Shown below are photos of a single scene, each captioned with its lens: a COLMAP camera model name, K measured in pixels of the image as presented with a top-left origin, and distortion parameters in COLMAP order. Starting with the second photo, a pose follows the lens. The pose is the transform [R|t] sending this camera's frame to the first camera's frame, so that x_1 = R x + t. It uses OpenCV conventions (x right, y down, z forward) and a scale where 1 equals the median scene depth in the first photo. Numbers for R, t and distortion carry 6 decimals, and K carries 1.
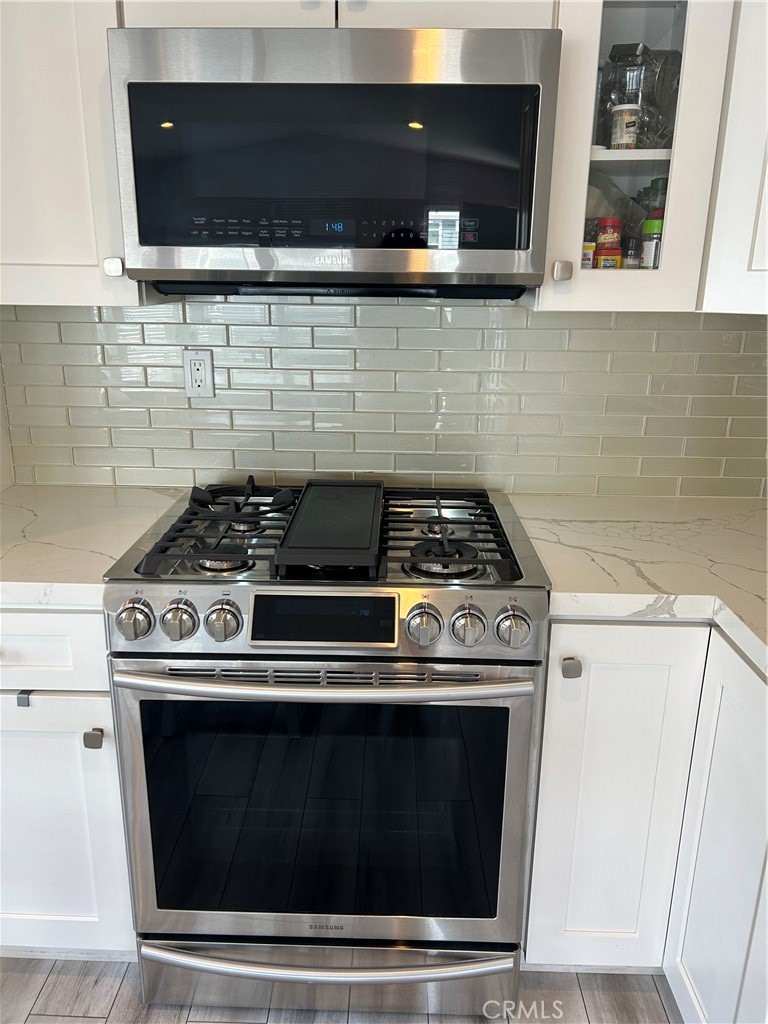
lens RADIAL K [[777.8, 0, 378.9], [0, 777.8, 513.3], [0, 0, 1]] dist [0.016165, -0.005162]
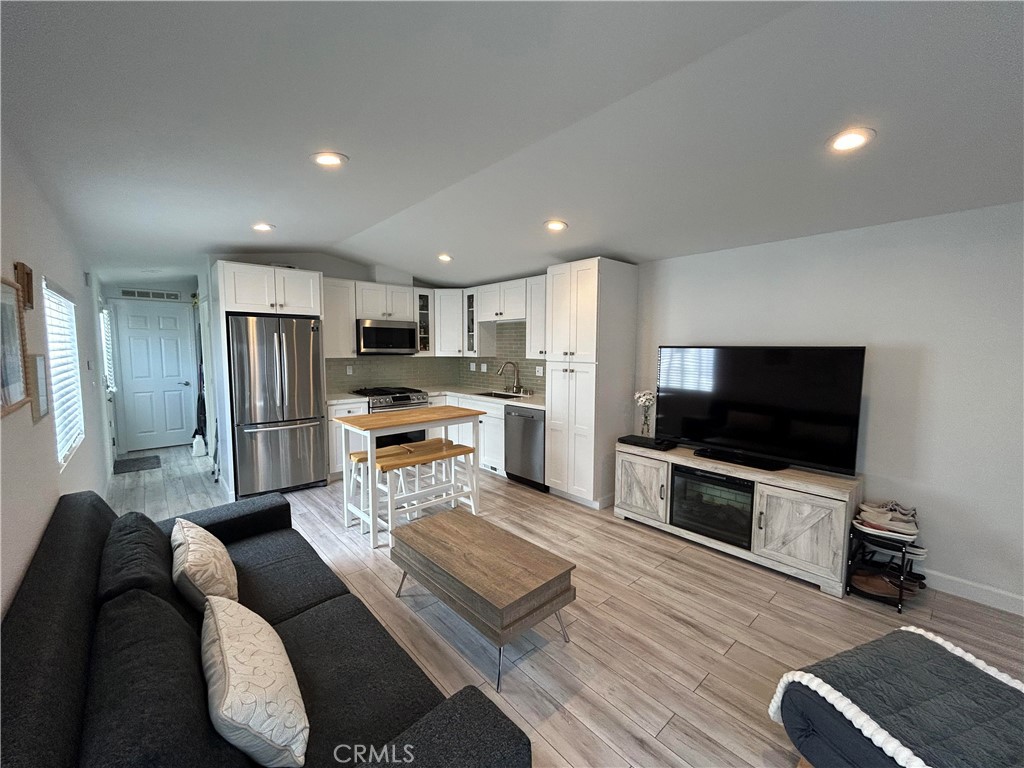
lens RADIAL K [[414.2, 0, 513.2], [0, 414.2, 381.0], [0, 0, 1]] dist [-0.002433, 0.001527]
pose [[0.725272, -0.064081, 0.685474, -1.707435], [0.201904, 0.971678, -0.122790, 0.579894], [-0.658191, 0.227456, 0.717669, -2.174854]]
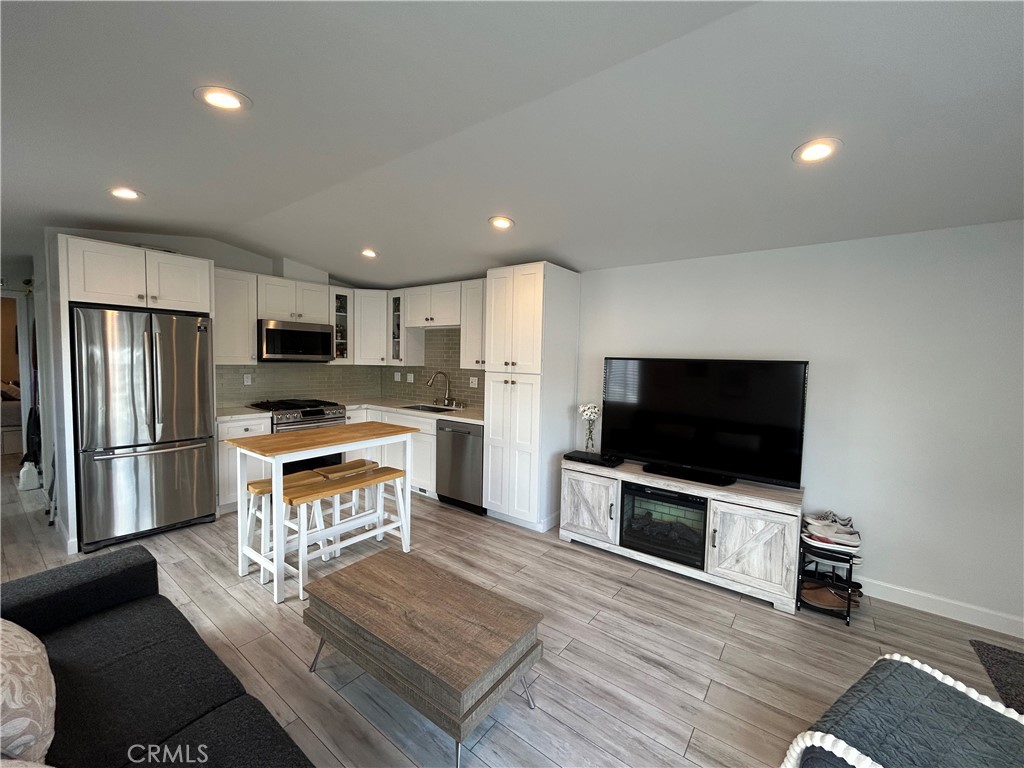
lens RADIAL K [[414.2, 0, 512.4], [0, 414.2, 381.5], [0, 0, 1]] dist [-0.002433, 0.001527]
pose [[0.578453, -0.043559, 0.814552, -1.613638], [0.219468, 0.970063, -0.103980, 0.515263], [-0.785637, 0.238915, 0.570696, -1.928042]]
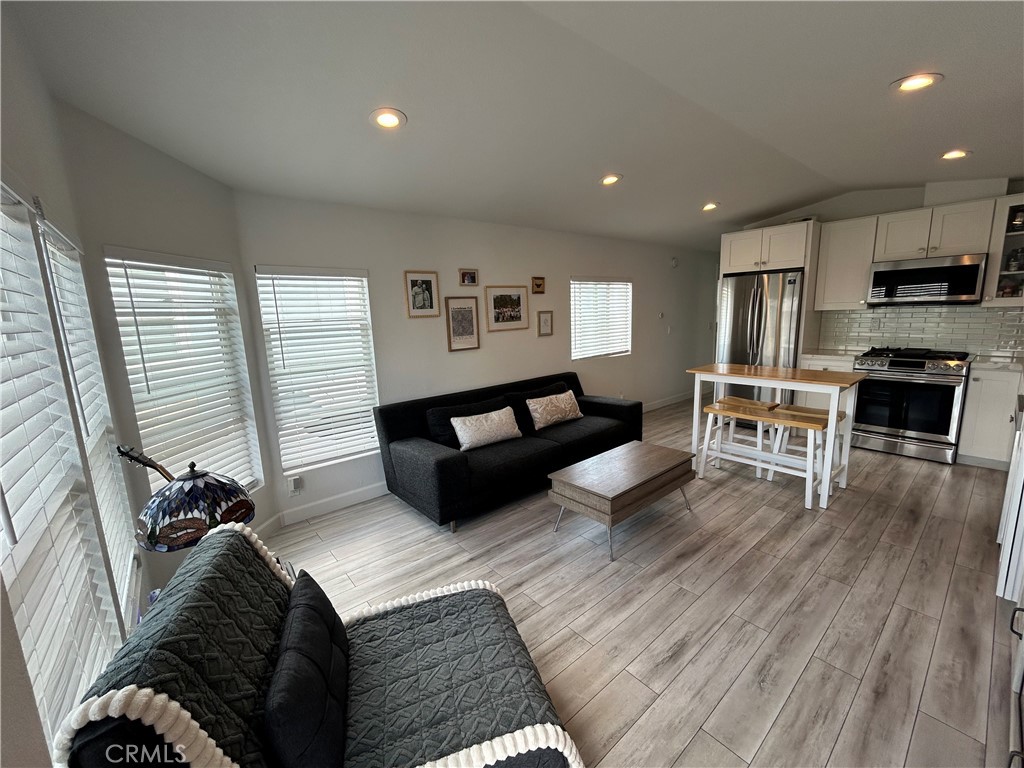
lens RADIAL K [[414.2, 0, 511.7], [0, 414.2, 385.5], [0, 0, 1]] dist [-0.002433, 0.001527]
pose [[0.659184, 0.099016, -0.745435, 0.245917], [-0.177017, 0.983868, -0.025848, 0.742441], [0.730850, 0.148993, 0.666077, -2.558586]]
